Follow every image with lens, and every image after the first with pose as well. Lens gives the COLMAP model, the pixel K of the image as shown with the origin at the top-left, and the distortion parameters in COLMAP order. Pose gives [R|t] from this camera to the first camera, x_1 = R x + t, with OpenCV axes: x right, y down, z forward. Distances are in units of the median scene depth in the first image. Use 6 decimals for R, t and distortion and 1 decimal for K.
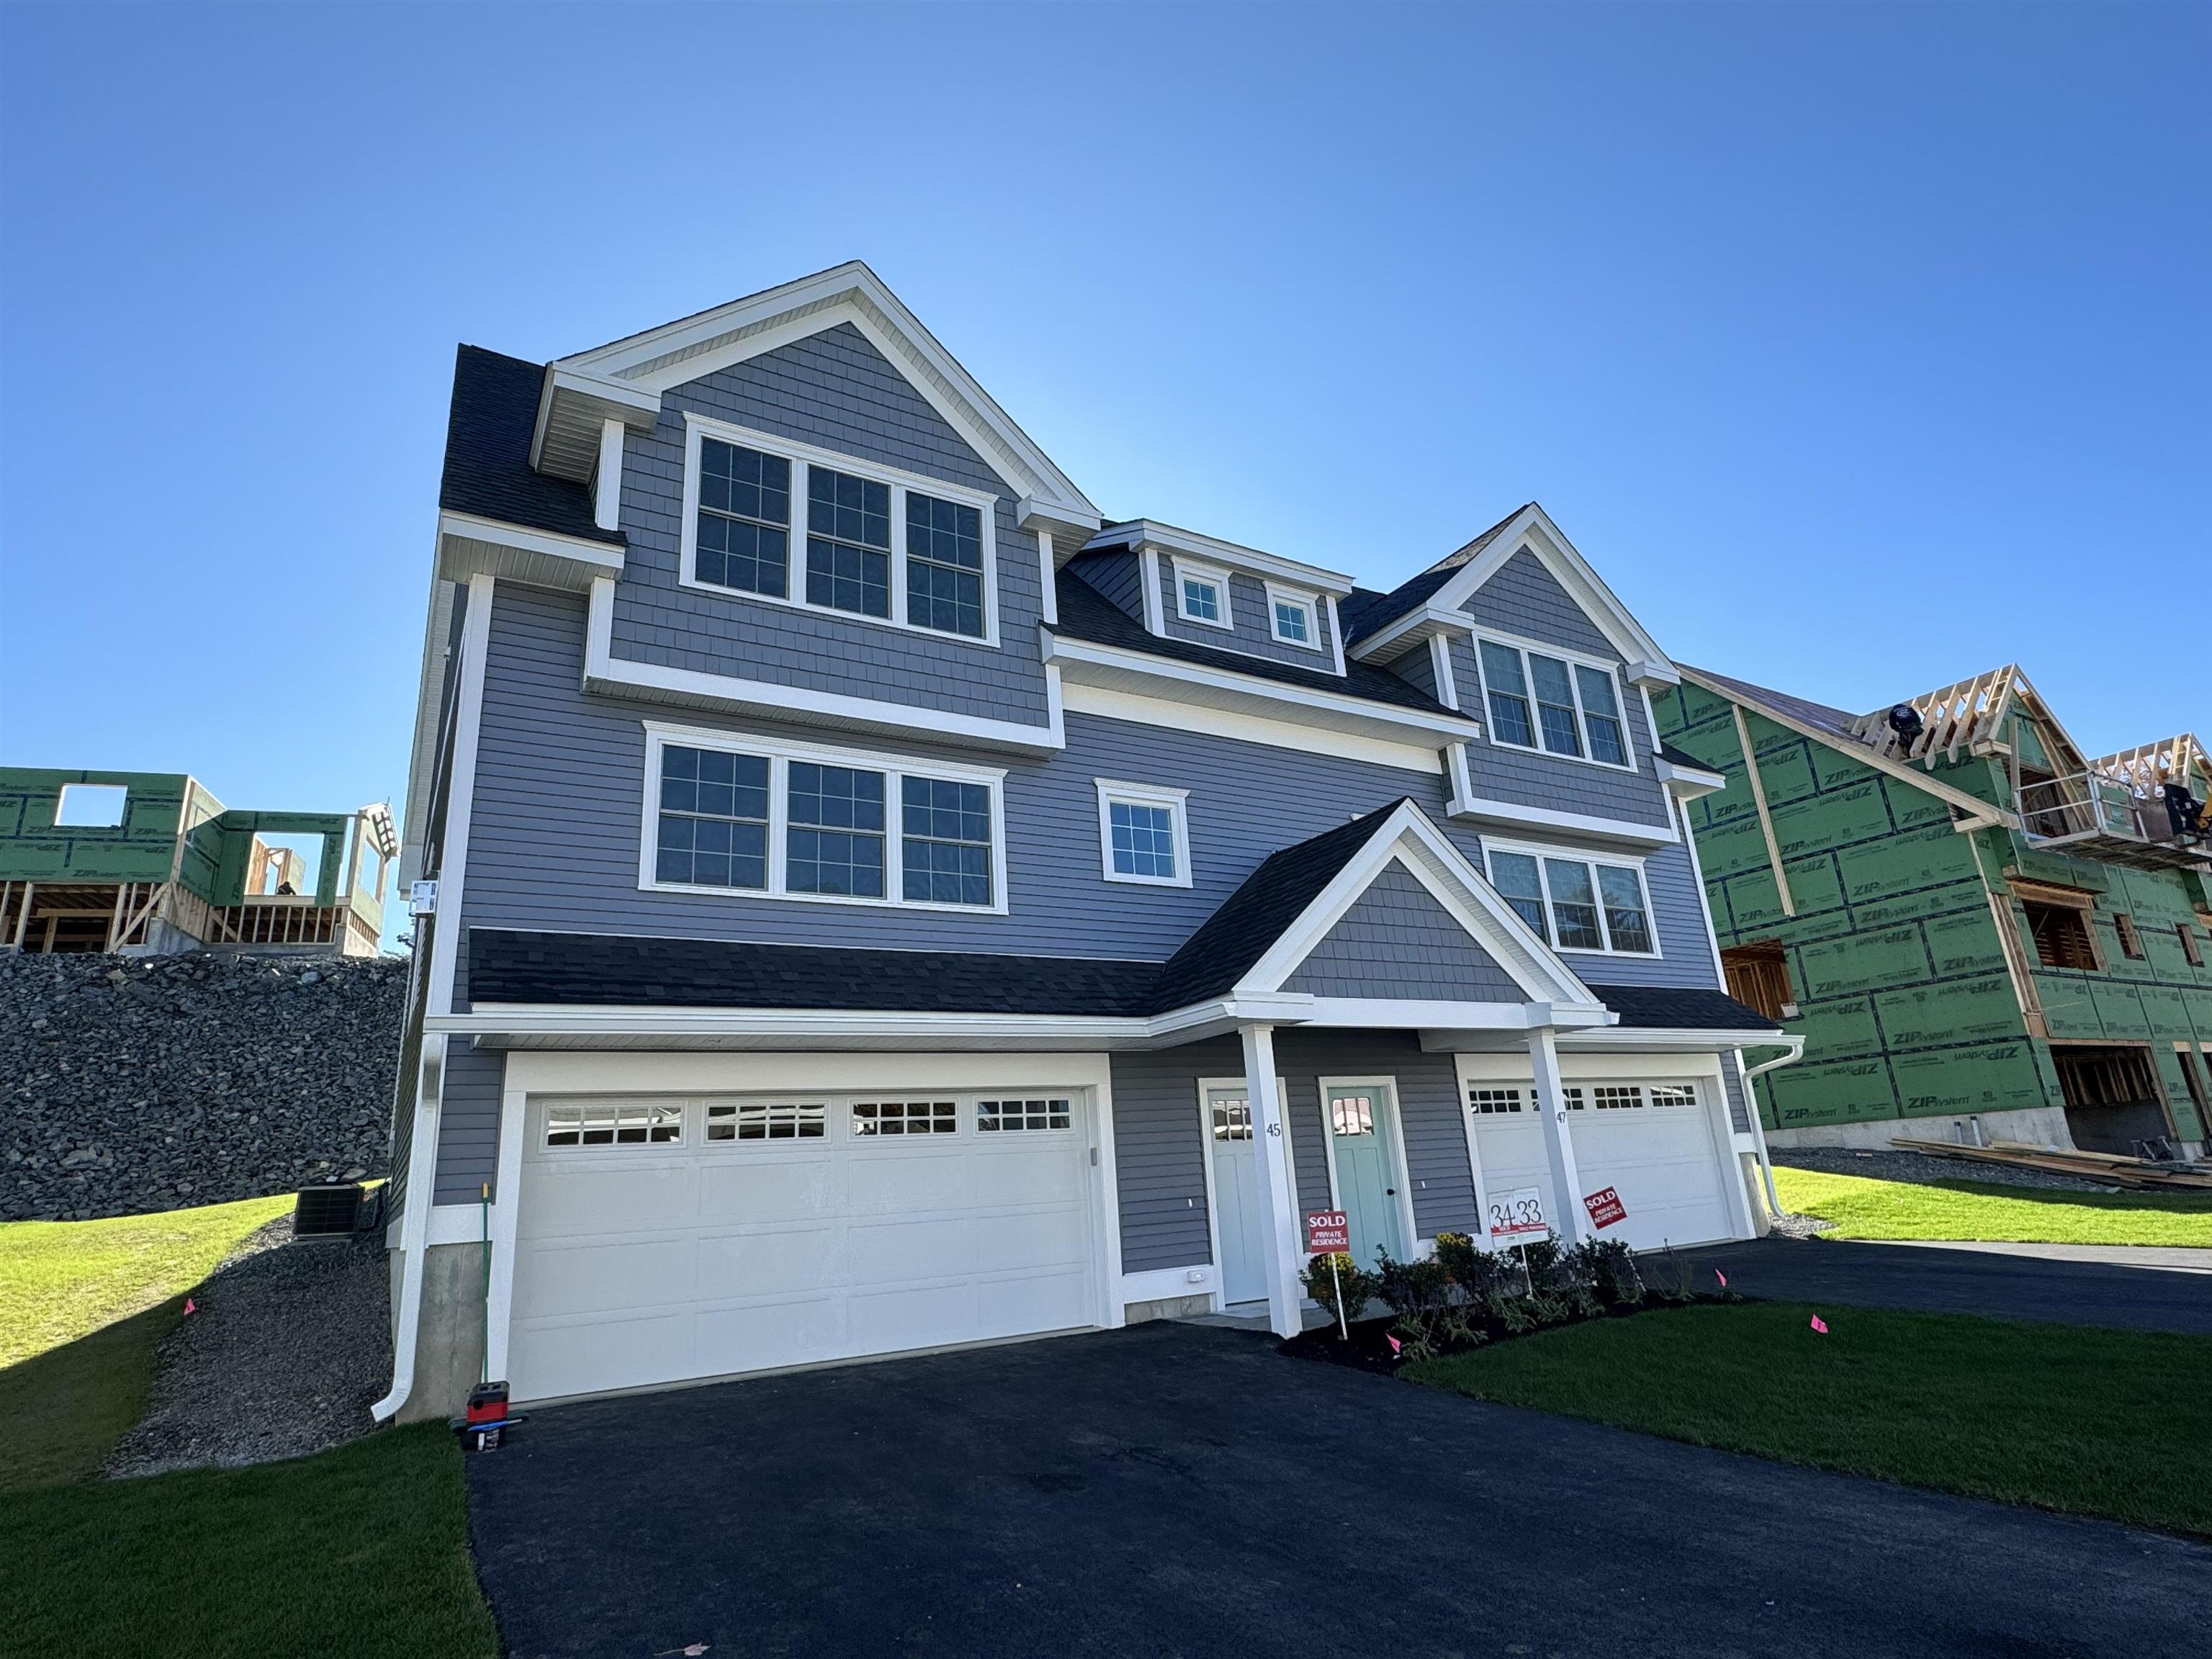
lens RADIAL K [[1146.5, 0, 1095.2], [0, 1146.5, 834.4], [0, 0, 1]] dist [-0.001697, 0.001254]
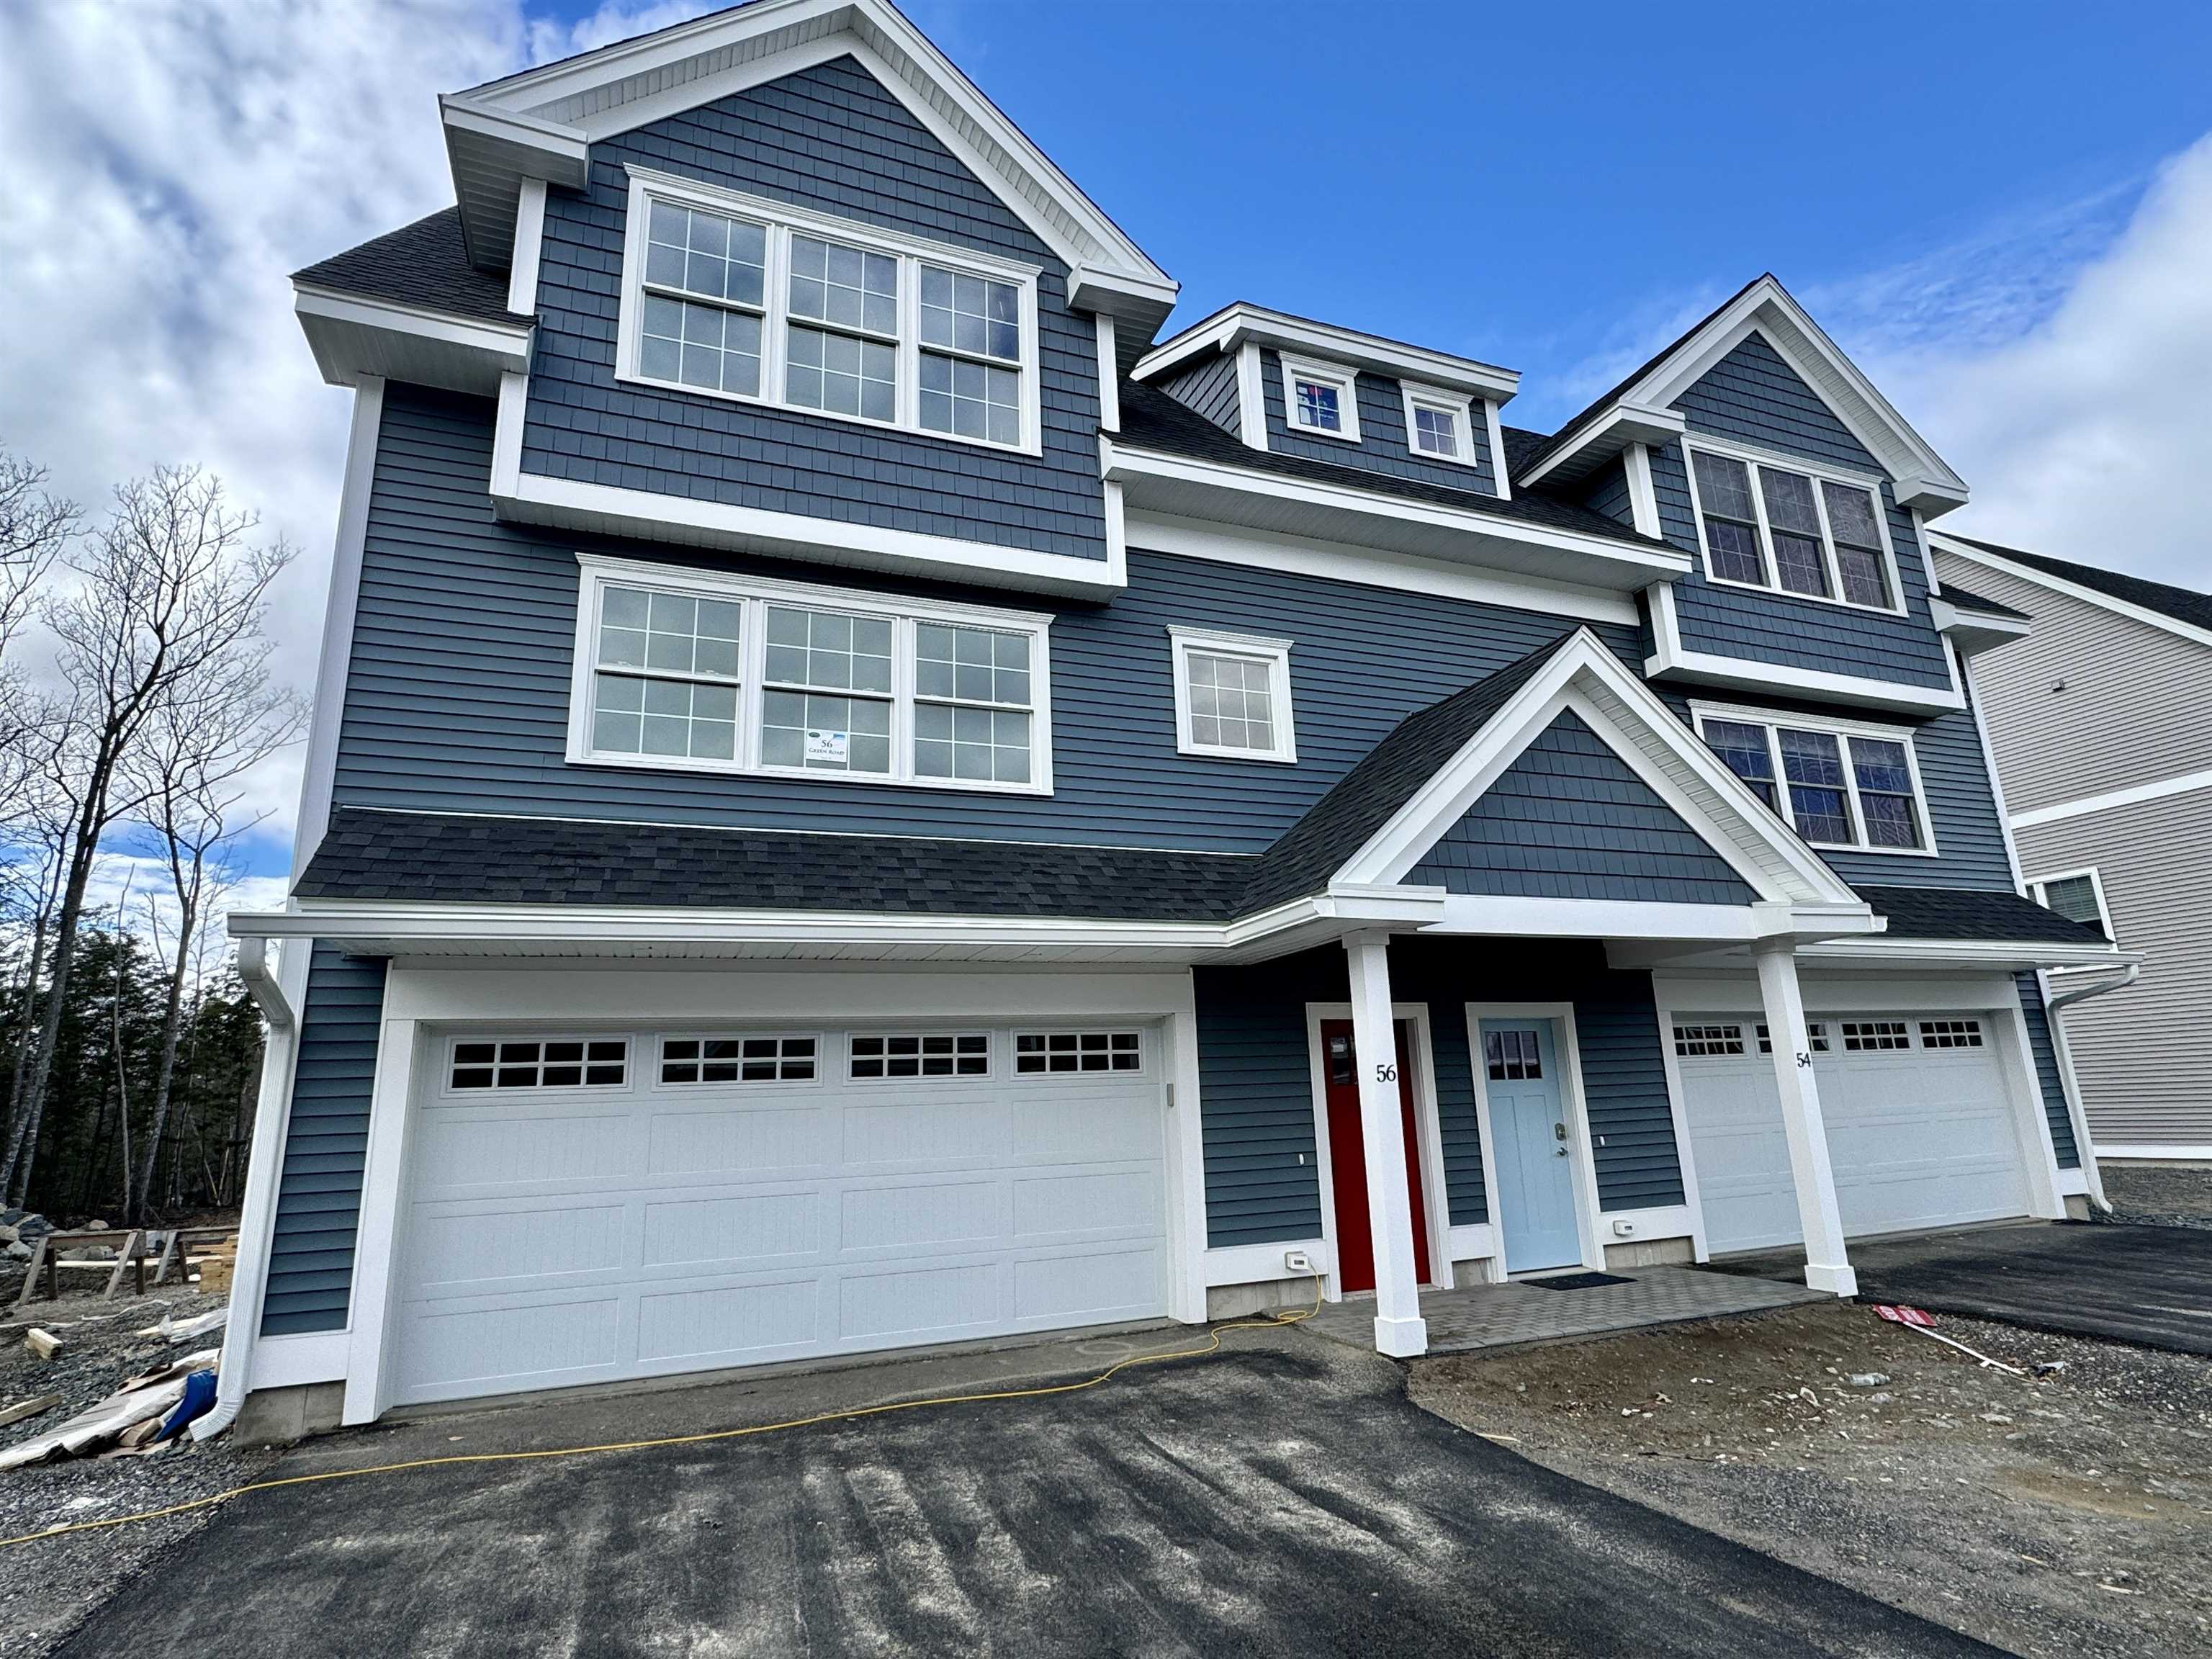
lens RADIAL K [[1146.5, 0, 1117.2], [0, 1146.5, 842.2], [0, 0, 1]] dist [-0.001697, 0.001254]
pose [[0.990425, -0.016180, -0.137103, 0.067501], [0.024652, 0.997875, 0.060319, 0.048694], [0.135836, -0.063121, 0.988719, 0.209921]]
